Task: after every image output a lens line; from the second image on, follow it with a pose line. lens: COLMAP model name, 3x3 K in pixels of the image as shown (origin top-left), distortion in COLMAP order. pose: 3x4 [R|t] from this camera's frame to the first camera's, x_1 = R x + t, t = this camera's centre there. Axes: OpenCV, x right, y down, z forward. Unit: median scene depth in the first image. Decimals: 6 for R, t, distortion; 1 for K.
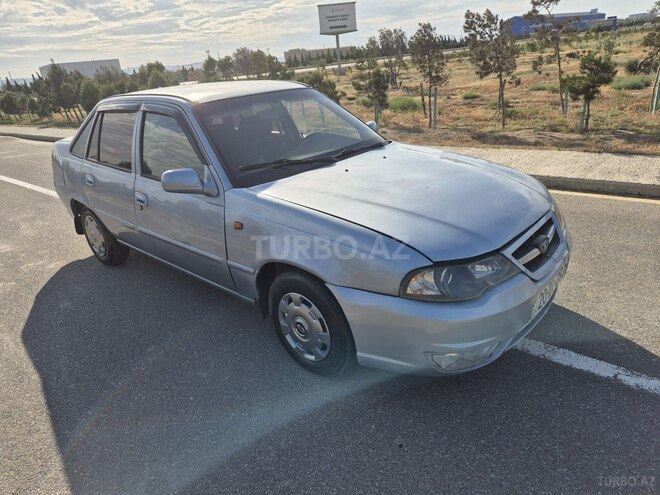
lens RADIAL K [[438.0, 0, 326.7], [0, 438.0, 245.6], [0, 0, 1]] dist [0.068971, -0.050214]
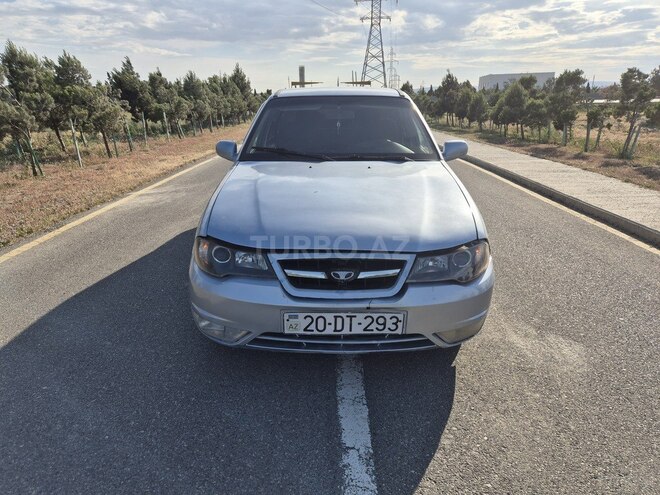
lens RADIAL K [[438.0, 0, 325.1], [0, 438.0, 249.8], [0, 0, 1]] dist [0.068971, -0.050214]
pose [[0.663315, 0.326612, -0.673304, 0.953896], [-0.338463, 0.933382, 0.119332, -0.132845], [0.667425, 0.148734, 0.729672, 0.263414]]
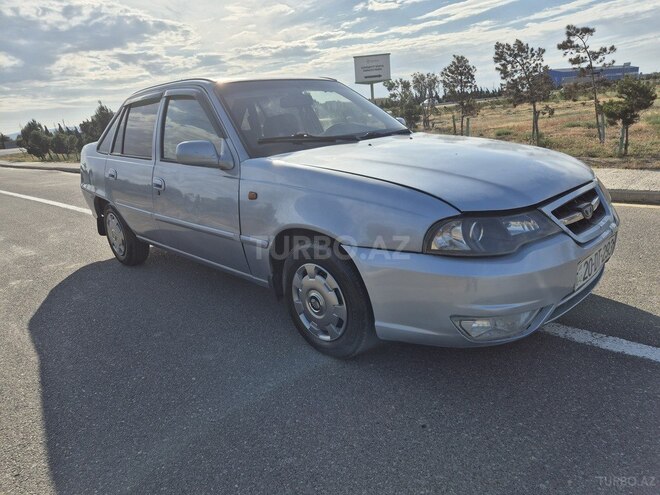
lens RADIAL K [[438.0, 0, 338.5], [0, 438.0, 251.2], [0, 0, 1]] dist [0.068971, -0.050214]
pose [[0.998746, 0.017568, -0.046877, 0.028399], [-0.021583, 0.996011, -0.086581, 0.150212], [0.045169, 0.087484, 0.995141, 0.083264]]
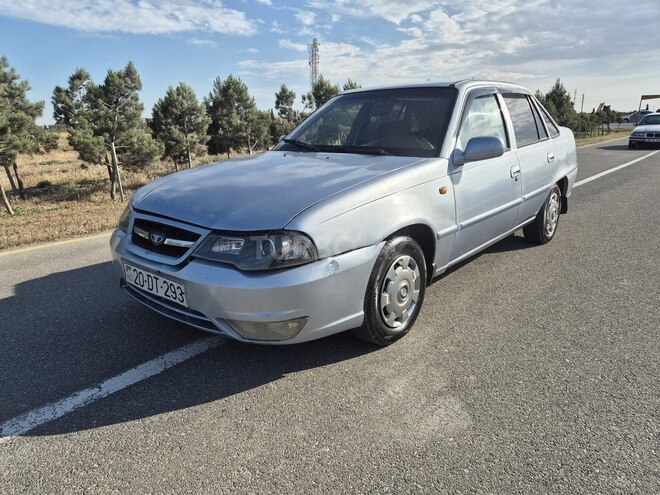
lens RADIAL K [[438.0, 0, 327.5], [0, 438.0, 246.0], [0, 0, 1]] dist [0.068971, -0.050214]
pose [[0.029081, 0.352964, -0.935185, 1.288057], [-0.369543, 0.873092, 0.318038, -0.399577], [0.928759, 0.336342, 0.155826, 1.079624]]
